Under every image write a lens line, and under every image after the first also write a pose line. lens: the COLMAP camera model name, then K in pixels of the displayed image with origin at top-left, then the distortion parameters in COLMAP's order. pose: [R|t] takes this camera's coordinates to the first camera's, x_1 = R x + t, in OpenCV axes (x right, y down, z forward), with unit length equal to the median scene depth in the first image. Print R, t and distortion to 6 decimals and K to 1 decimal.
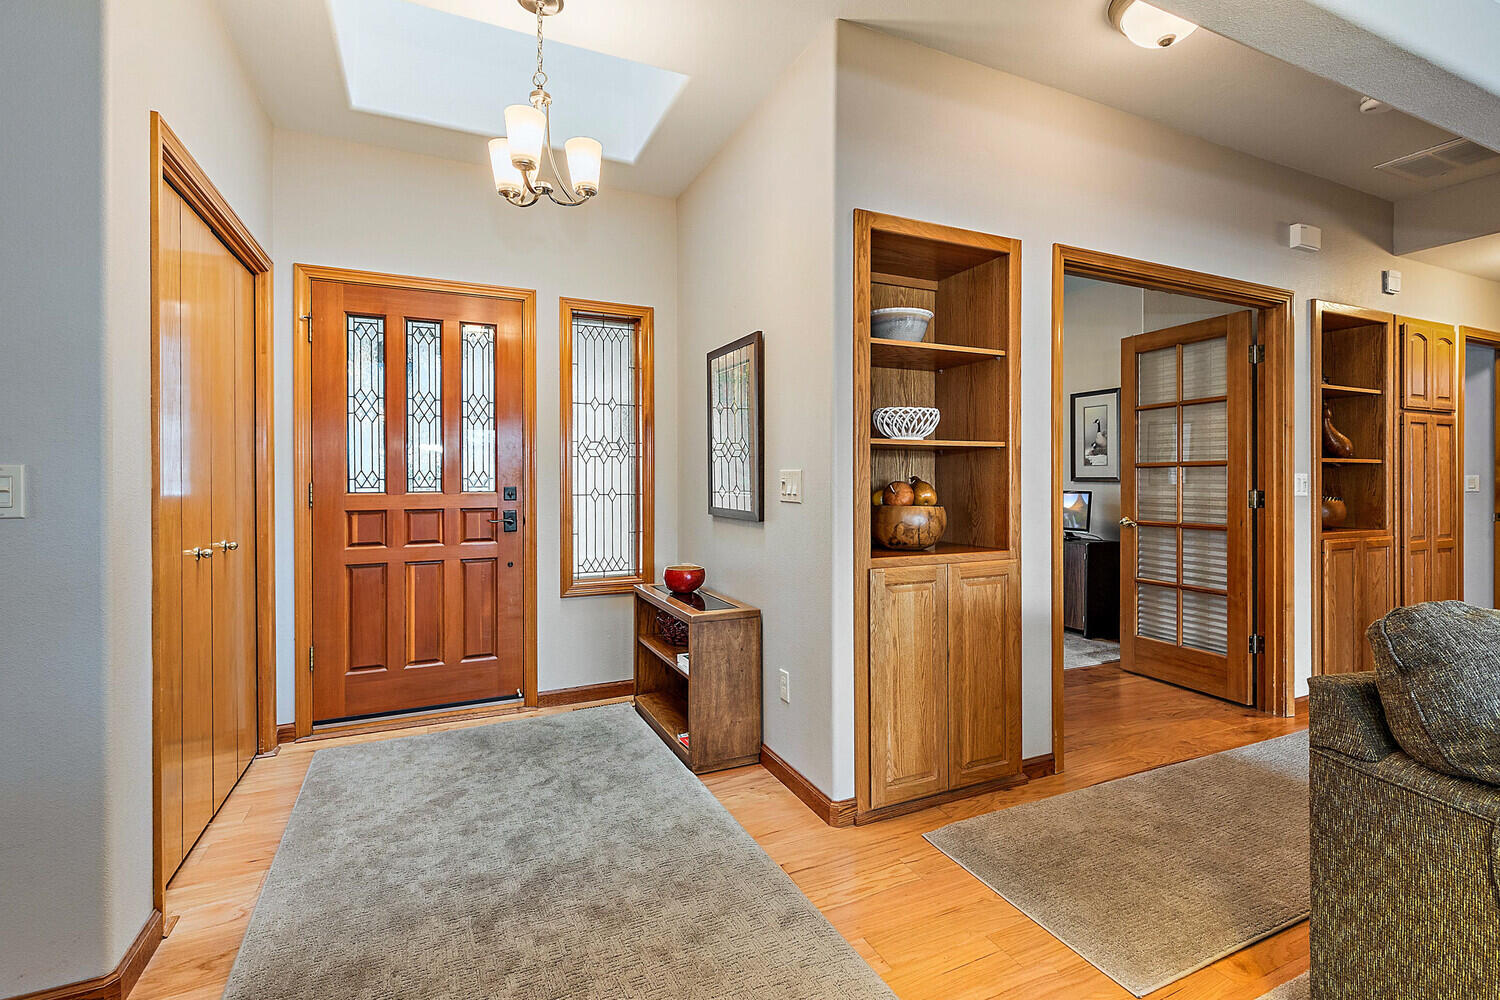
lens RADIAL K [[683.0, 0, 751.3], [0, 683.0, 497.5], [0, 0, 1]] dist [0.010365, -0.000038]
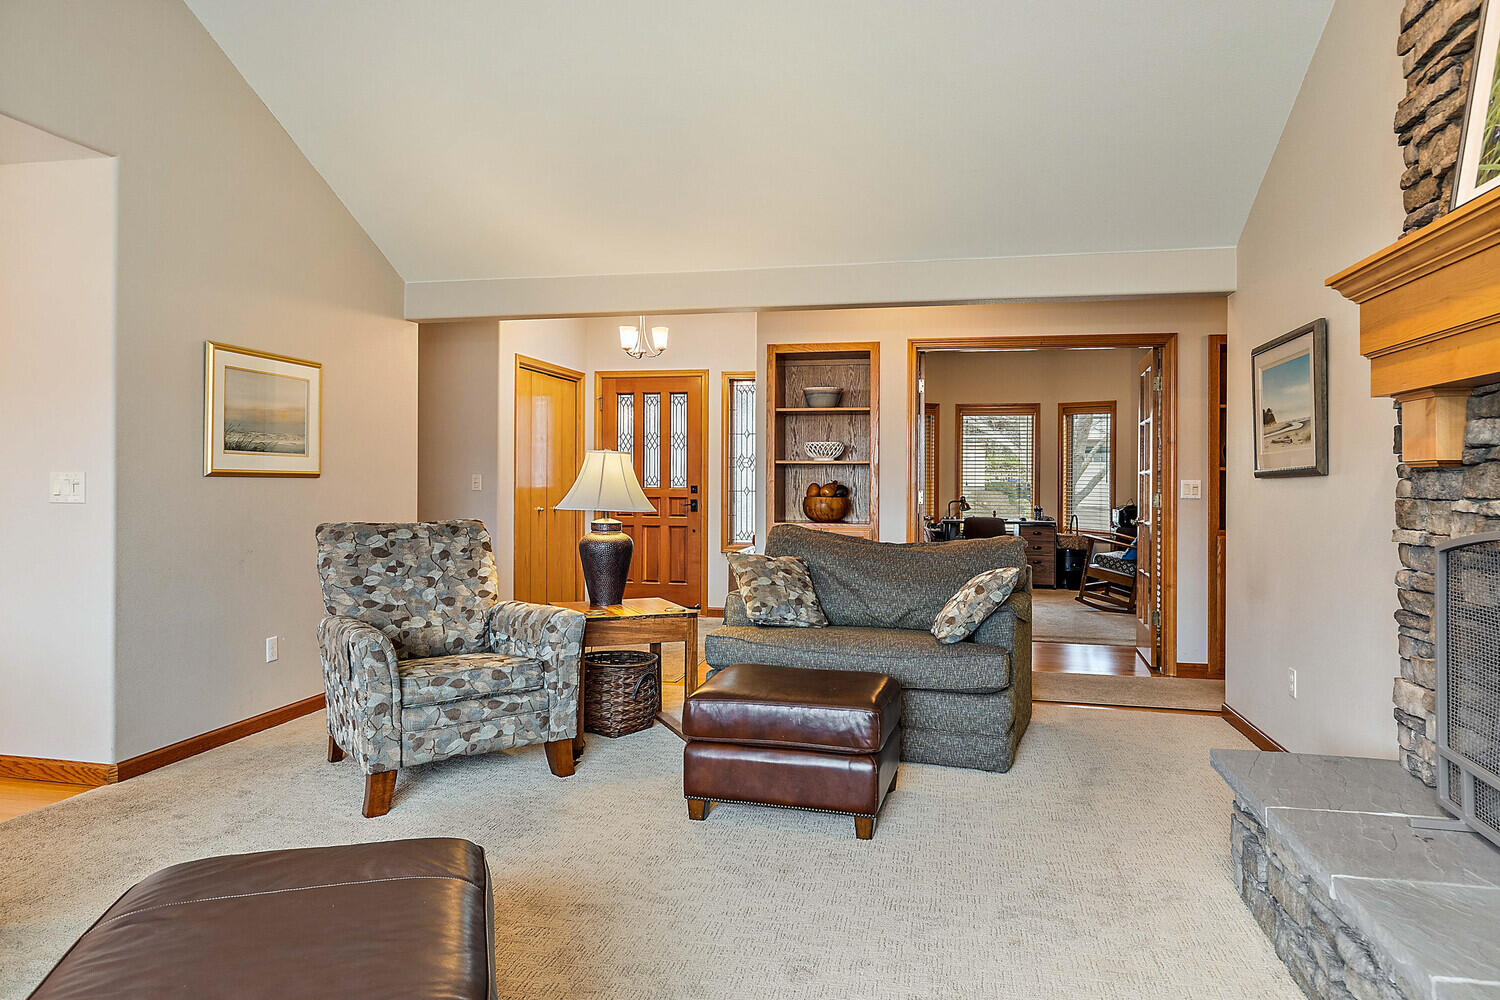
lens RADIAL K [[949.1, 0, 750.0], [0, 949.1, 500.0], [0, 0, 1]] dist [0.000208, -0.000060]
pose [[0.800317, 0.018725, -0.599285, 1.200088], [-0.023640, 0.999720, -0.000333, 0.018986], [0.599111, 0.014434, 0.800536, -0.828828]]
